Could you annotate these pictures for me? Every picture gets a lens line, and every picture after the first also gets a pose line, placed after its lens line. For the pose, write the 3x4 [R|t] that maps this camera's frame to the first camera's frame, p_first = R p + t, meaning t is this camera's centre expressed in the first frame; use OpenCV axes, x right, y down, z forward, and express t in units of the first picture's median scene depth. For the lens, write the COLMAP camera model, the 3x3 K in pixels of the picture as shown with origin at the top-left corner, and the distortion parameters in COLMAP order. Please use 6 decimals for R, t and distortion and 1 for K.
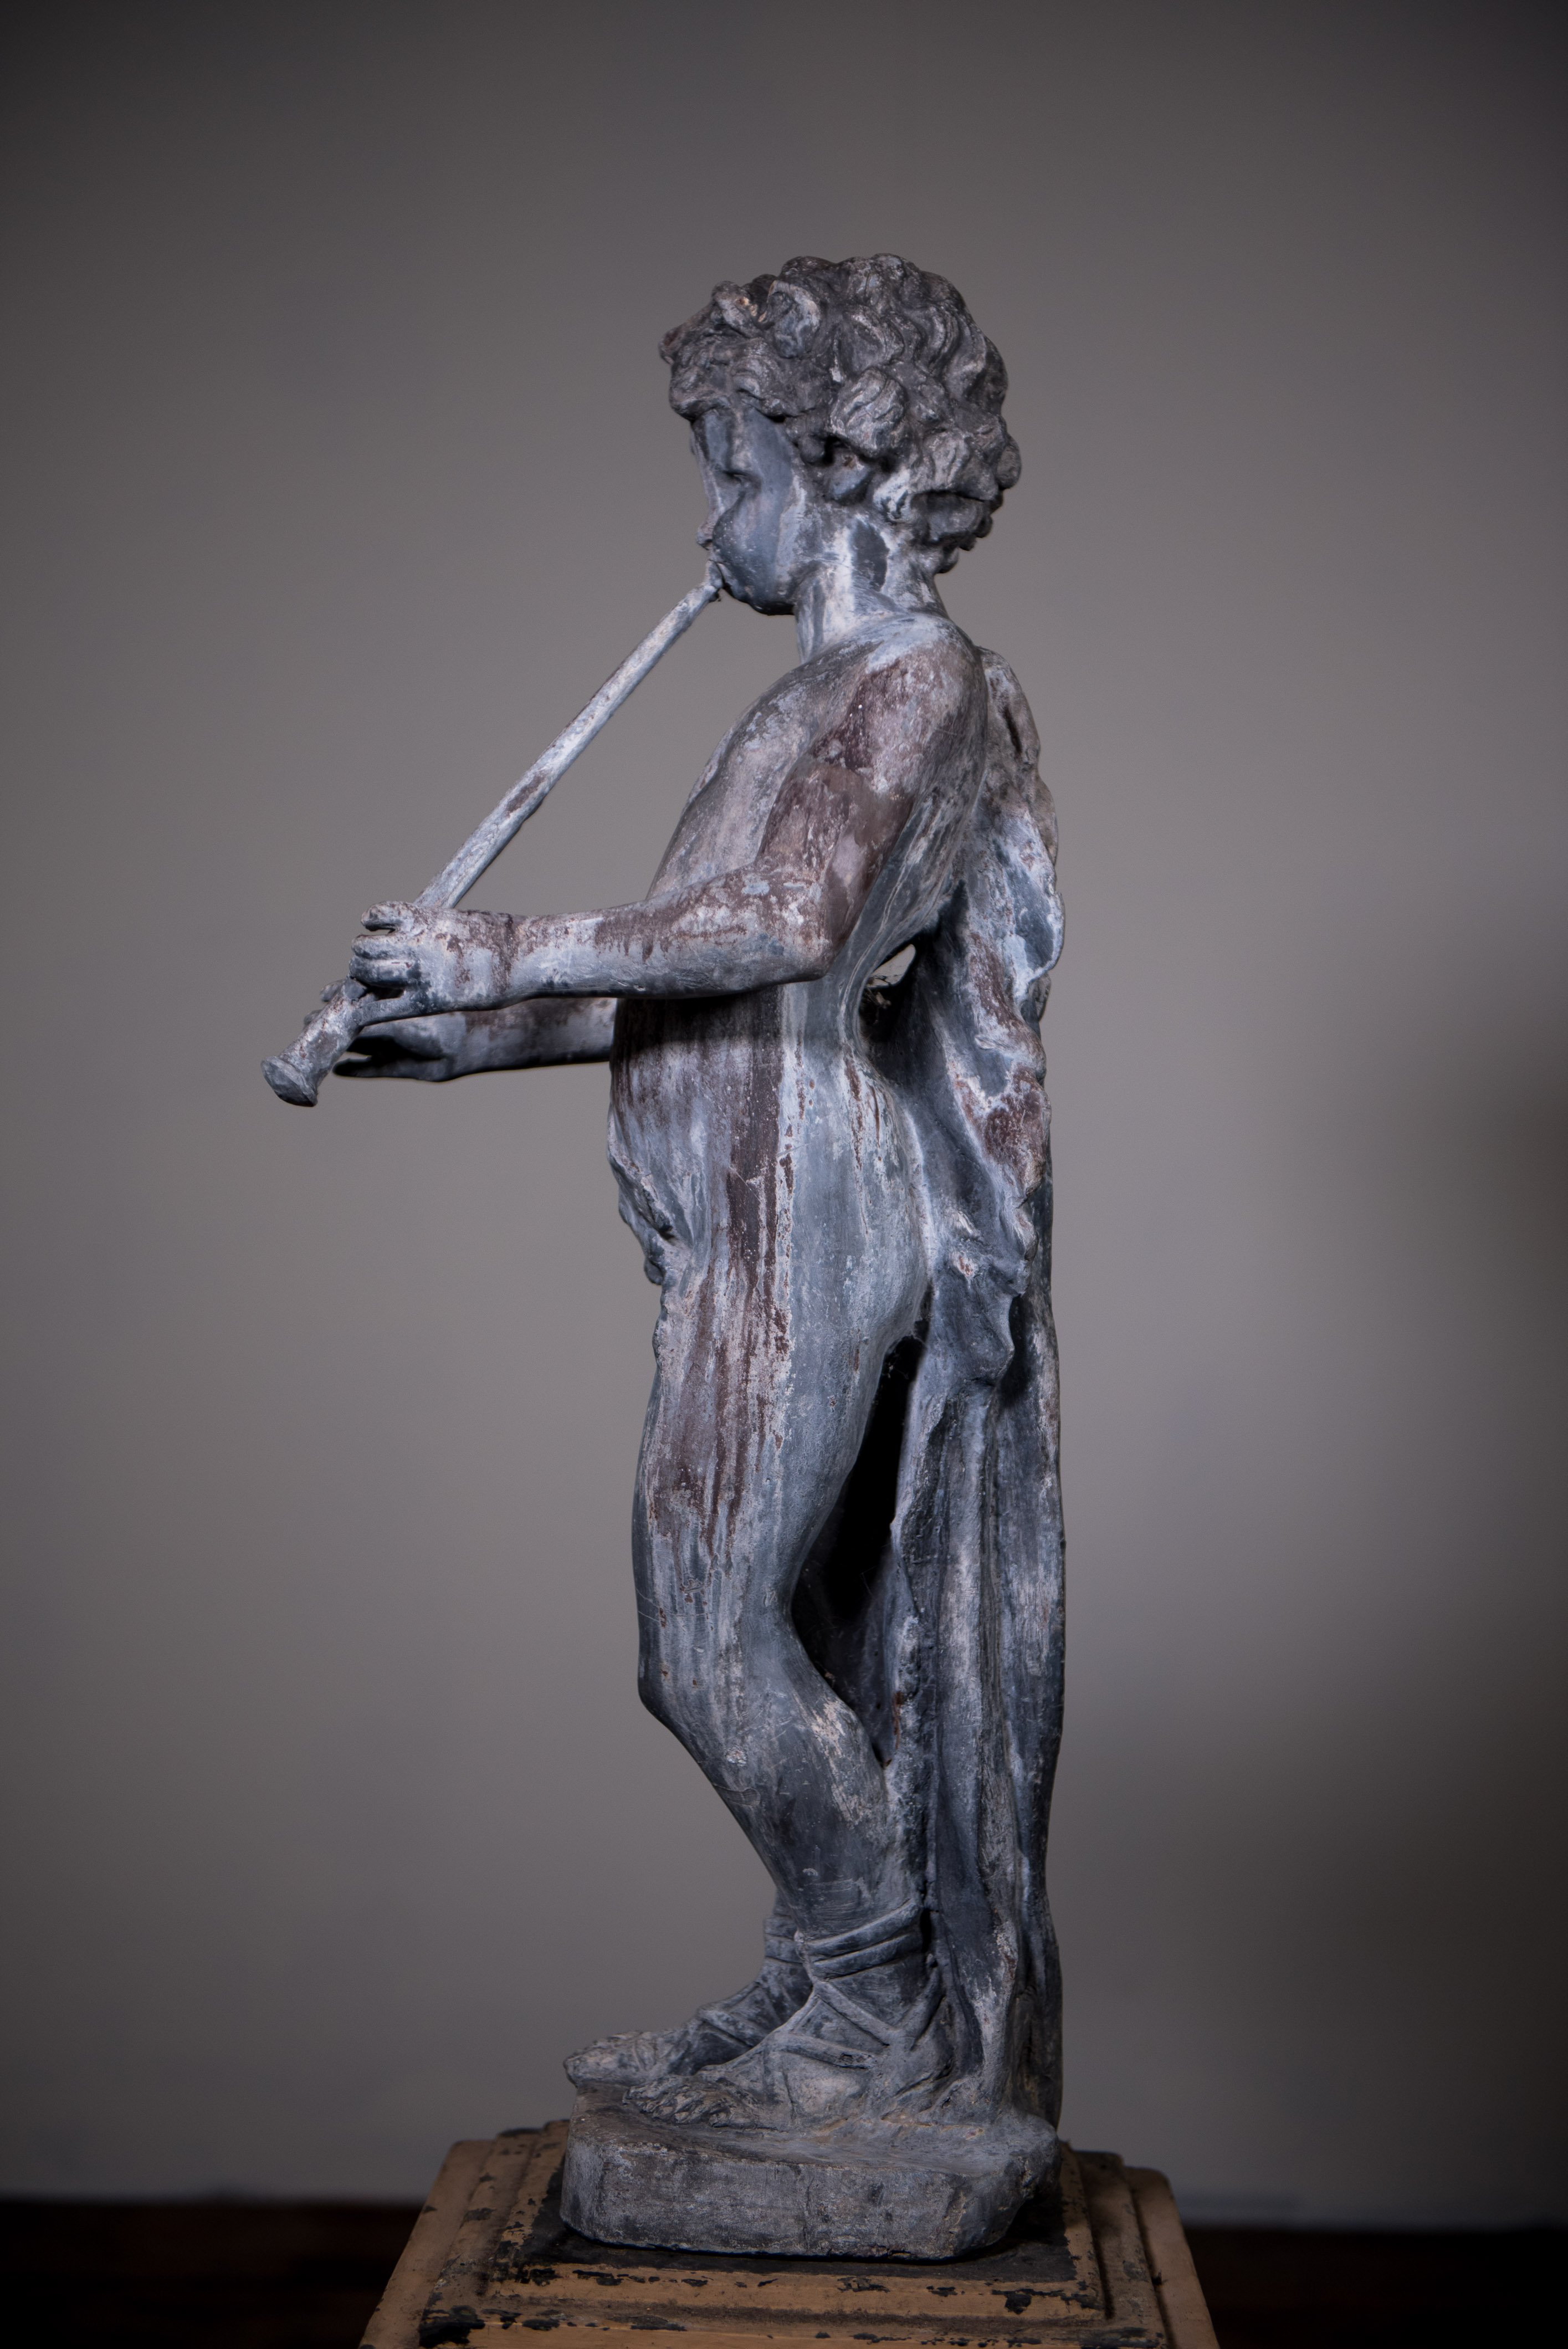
lens RADIAL K [[3377.5, 0, 784.0], [0, 3377.5, 1174.5], [0, 0, 1]] dist [0.003645, 0.033913]
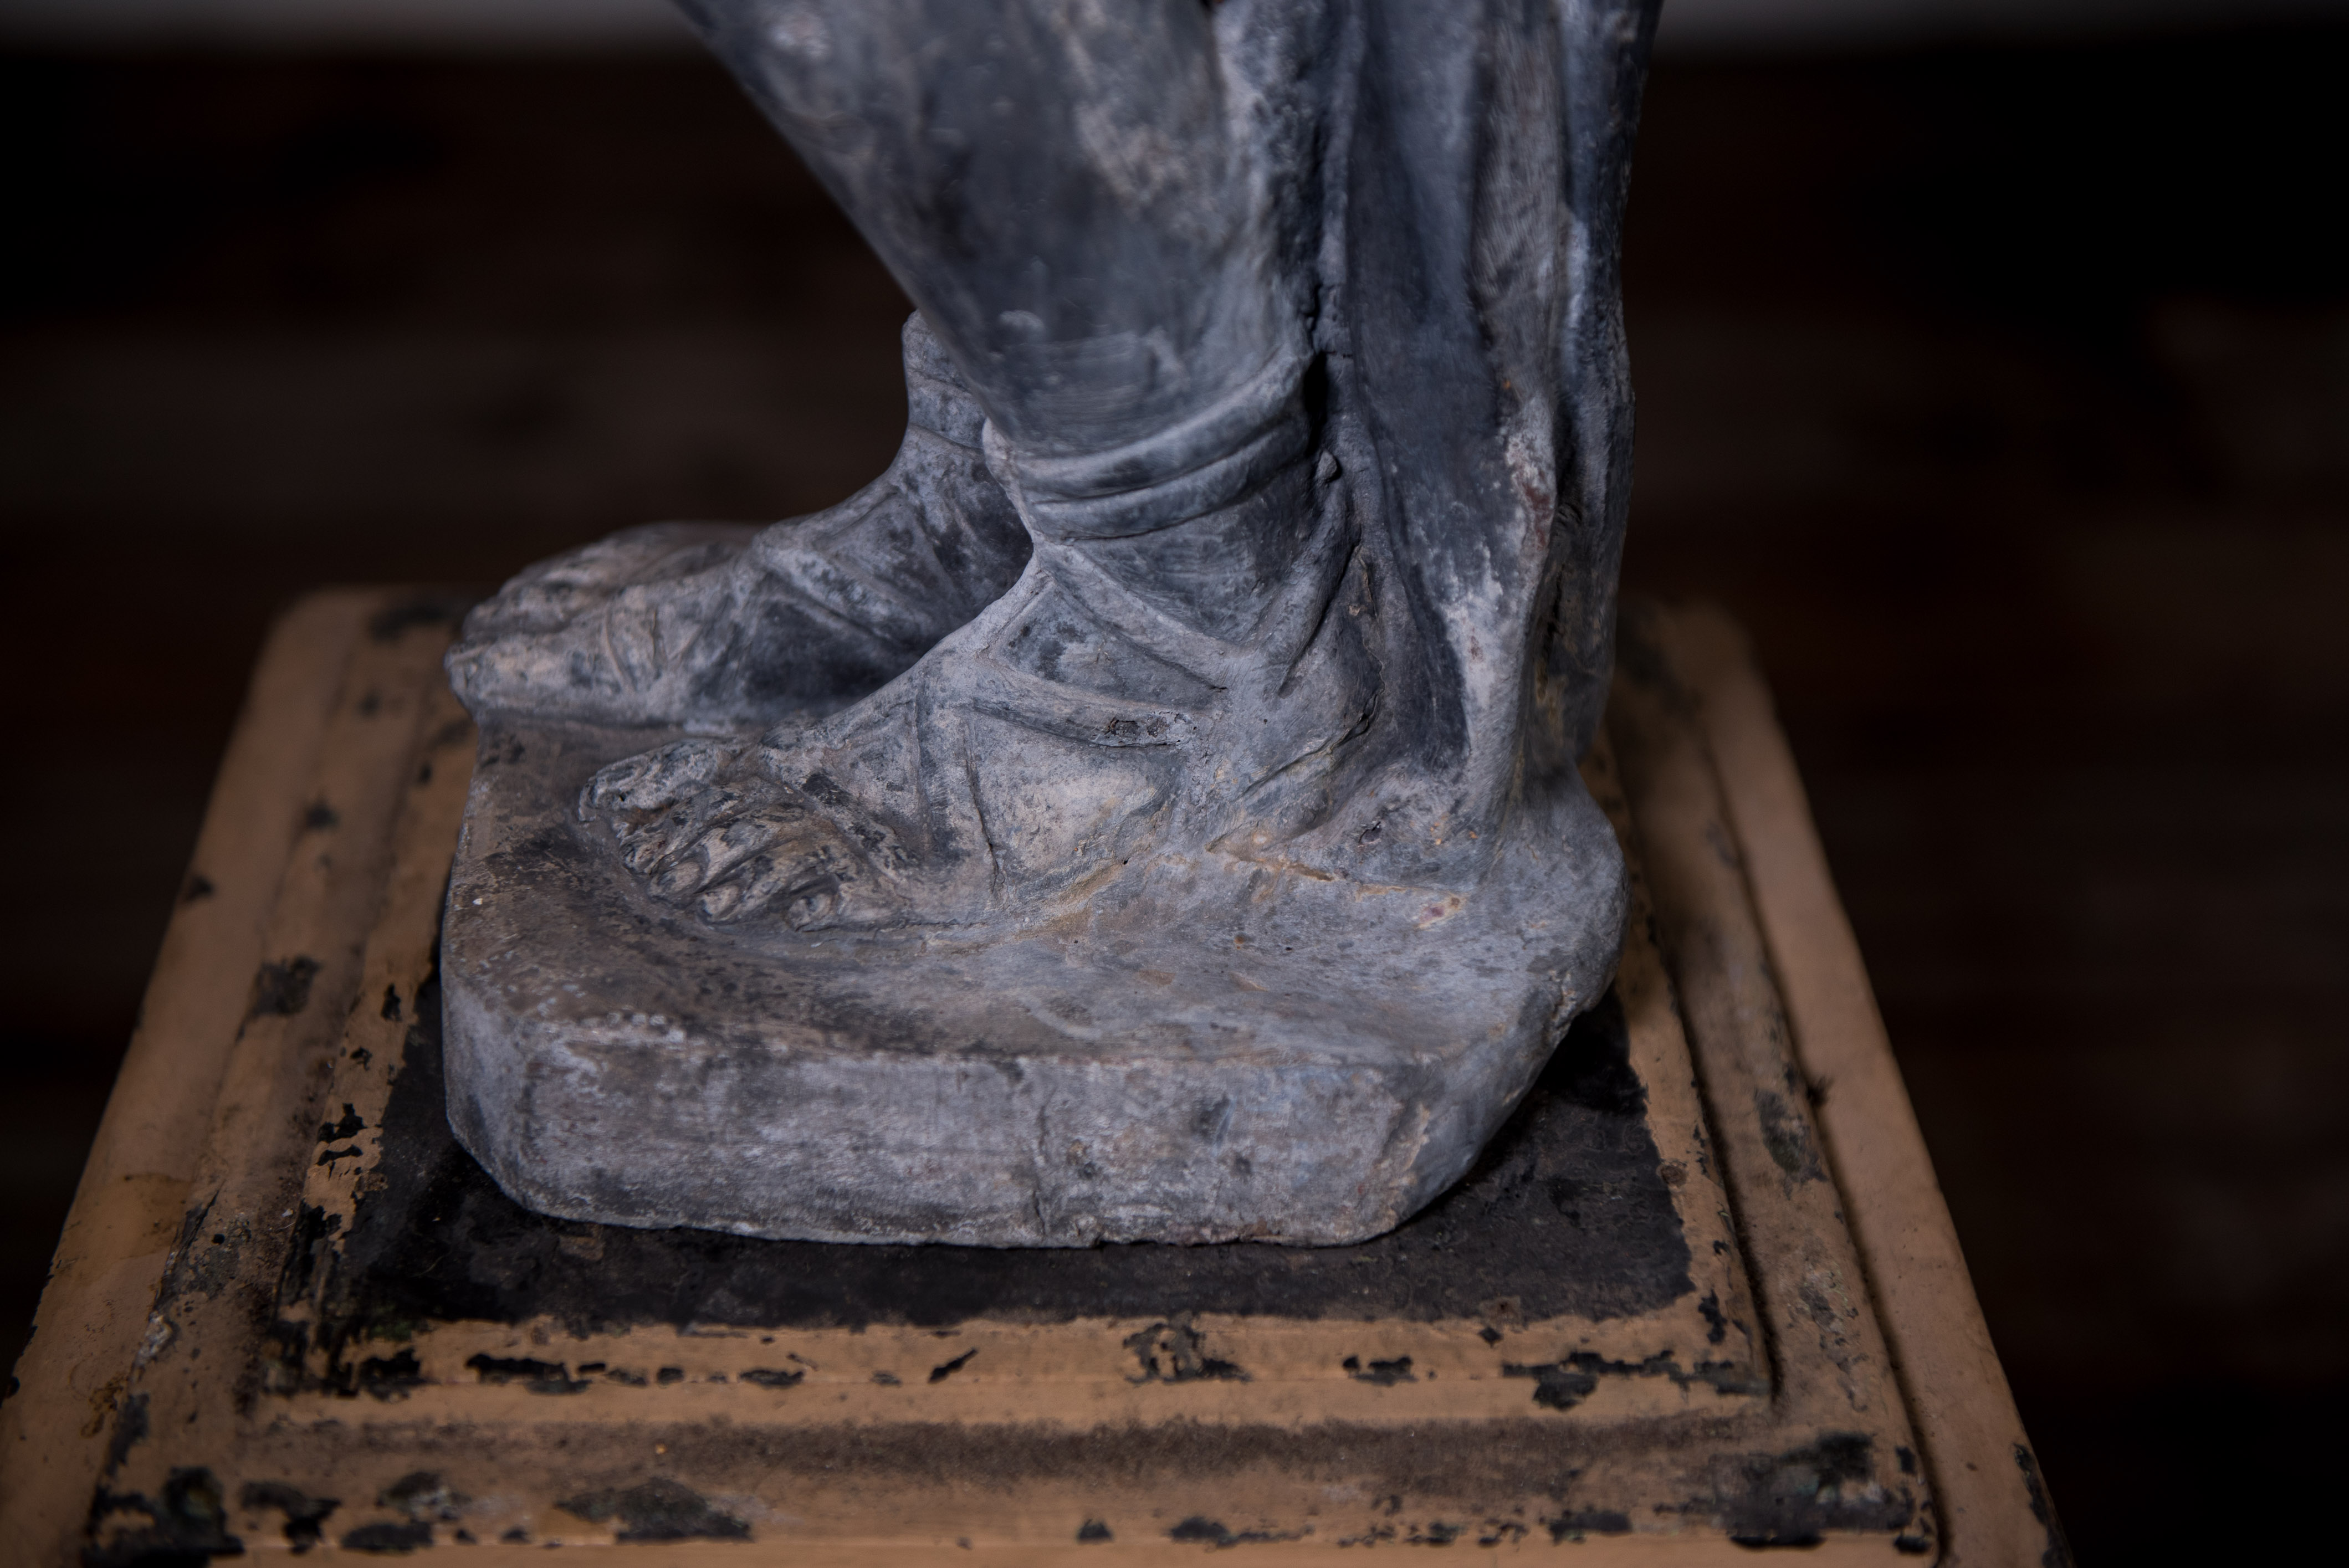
lens RADIAL K [[3377.5, 0, 1174.5], [0, 3377.5, 784.0], [0, 0, 1]] dist [0.003645, 0.033913]
pose [[0.997726, -0.039616, 0.054524, 0.002370], [0.001433, 0.821285, 0.570516, 0.036694], [-0.067381, -0.569141, 0.819475, 0.667380]]
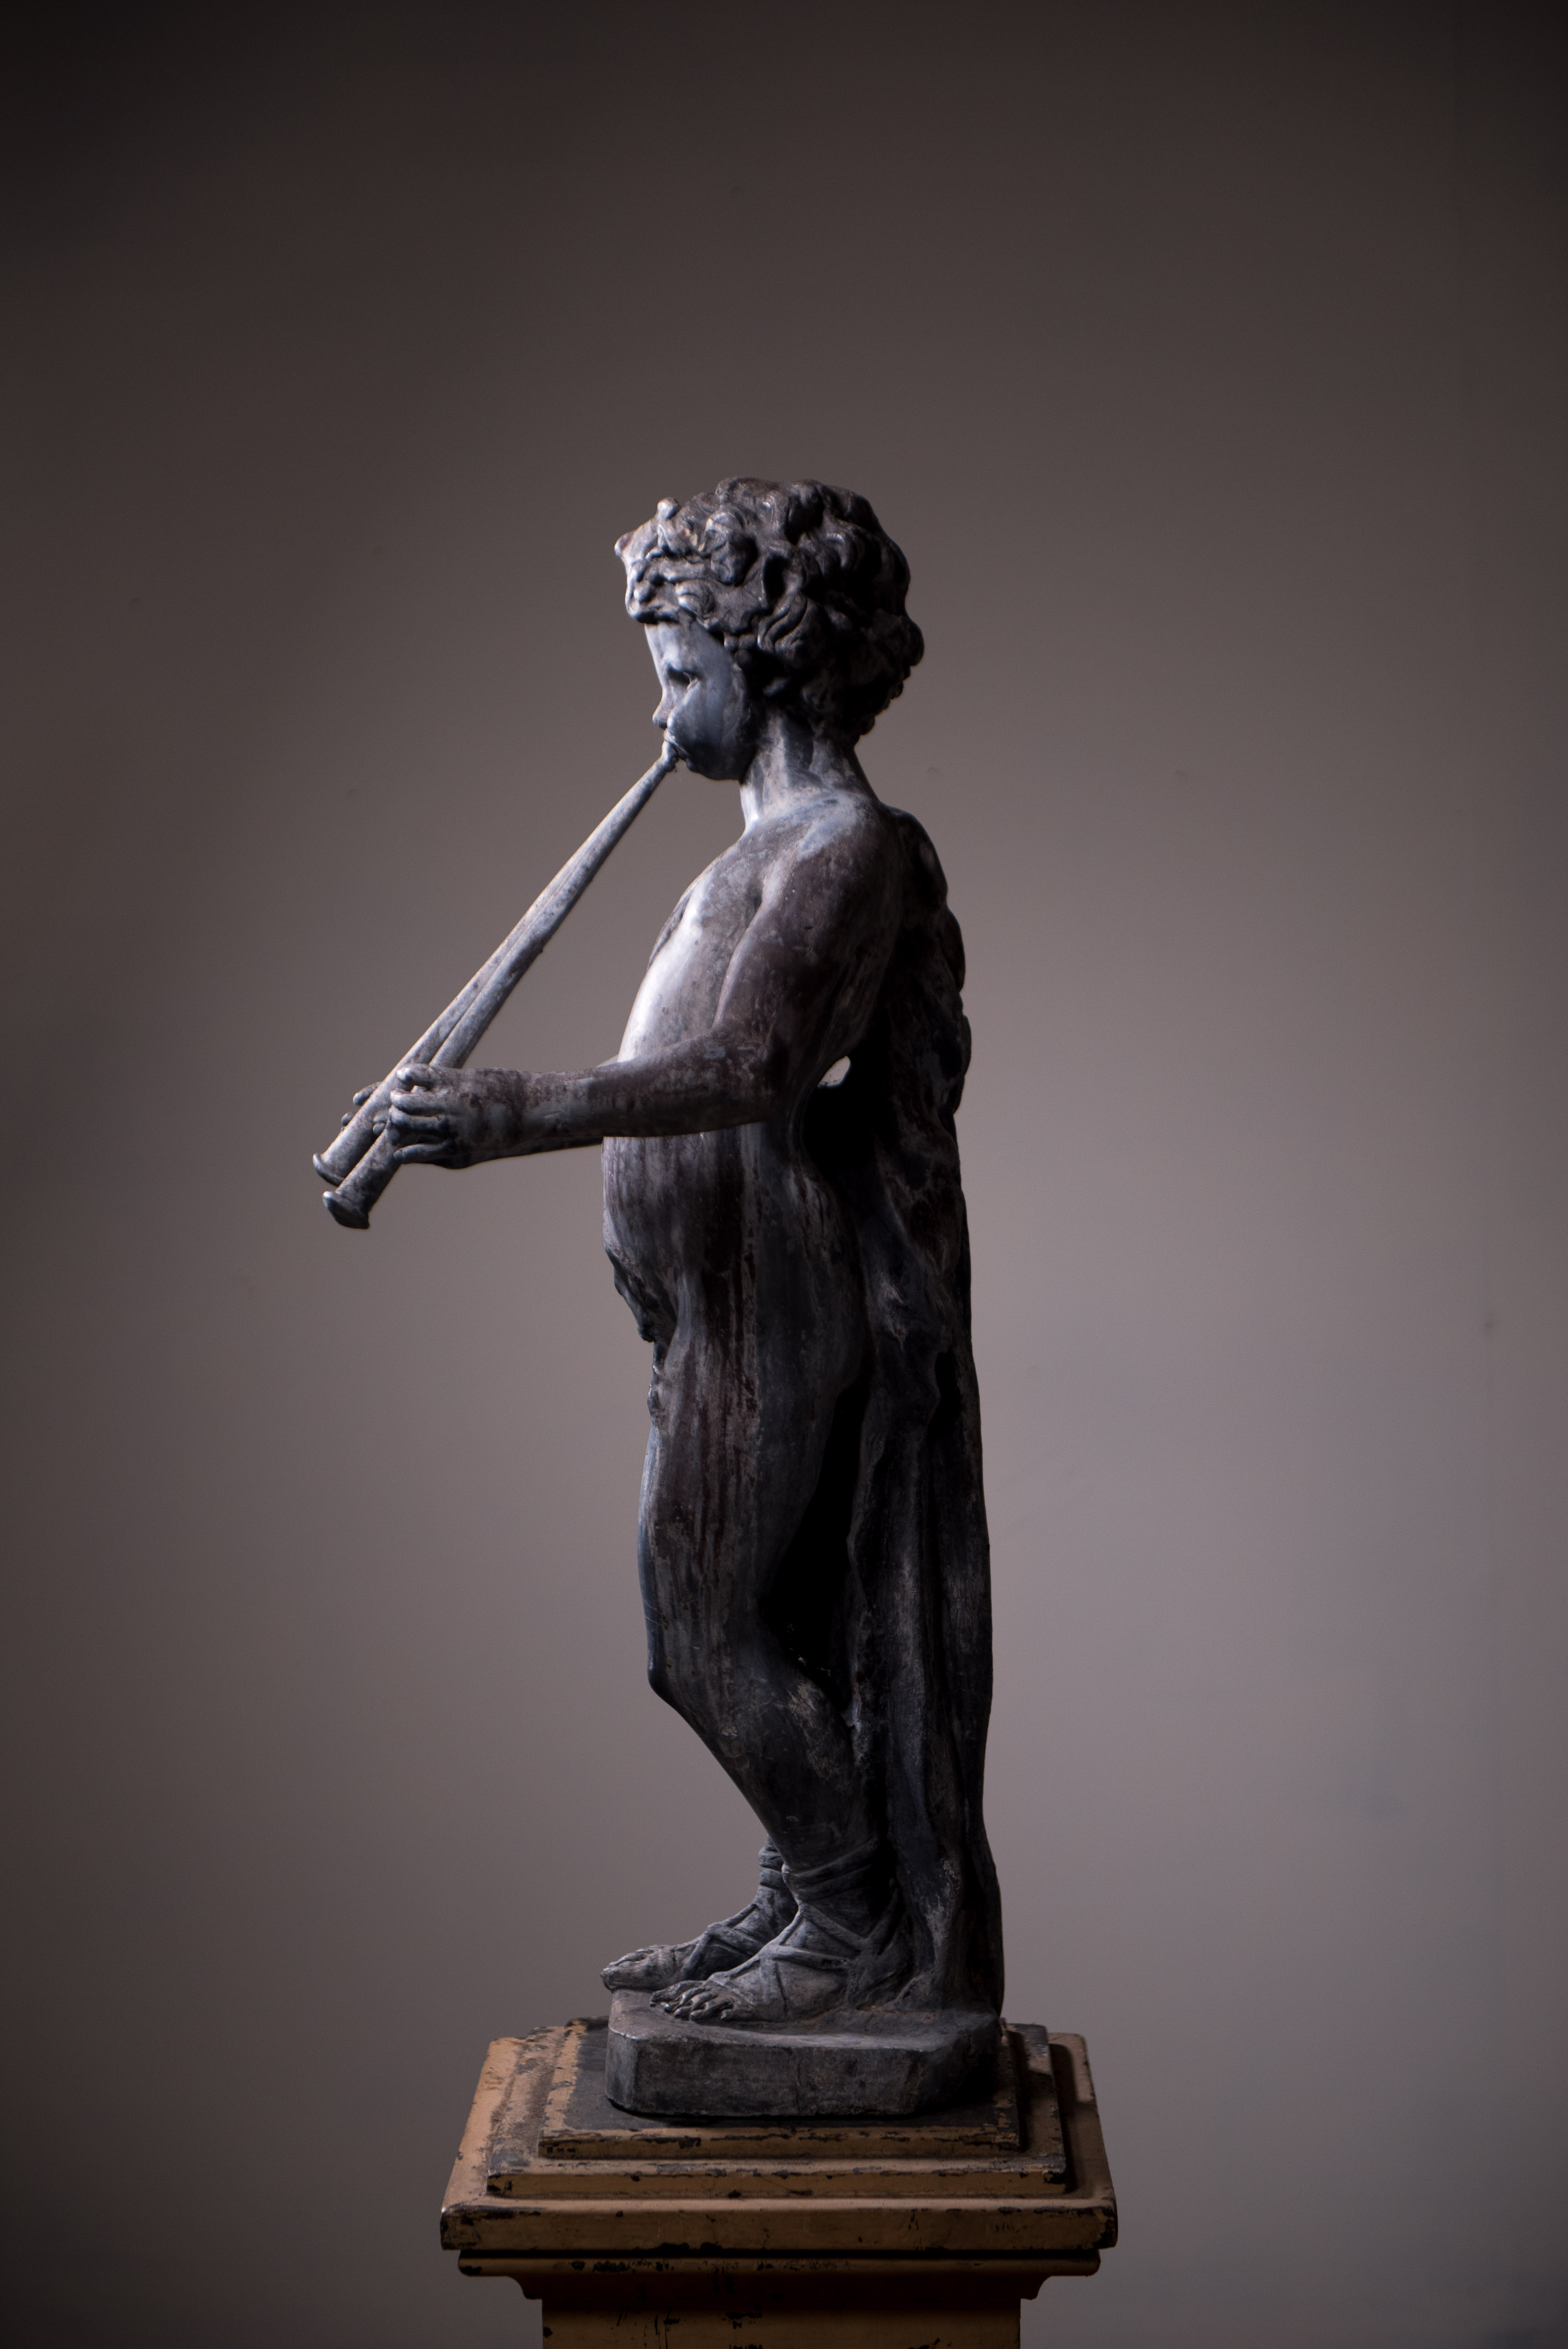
lens RADIAL K [[4409.1, 0, 784.0], [0, 4409.1, 1174.5], [0, 0, 1]] dist [0.003952, -0.099367]
pose [[0.999176, -0.040230, -0.005398, 0.023284], [0.040557, 0.994912, 0.092226, -0.182544], [0.001660, -0.092369, 0.995723, -0.607239]]
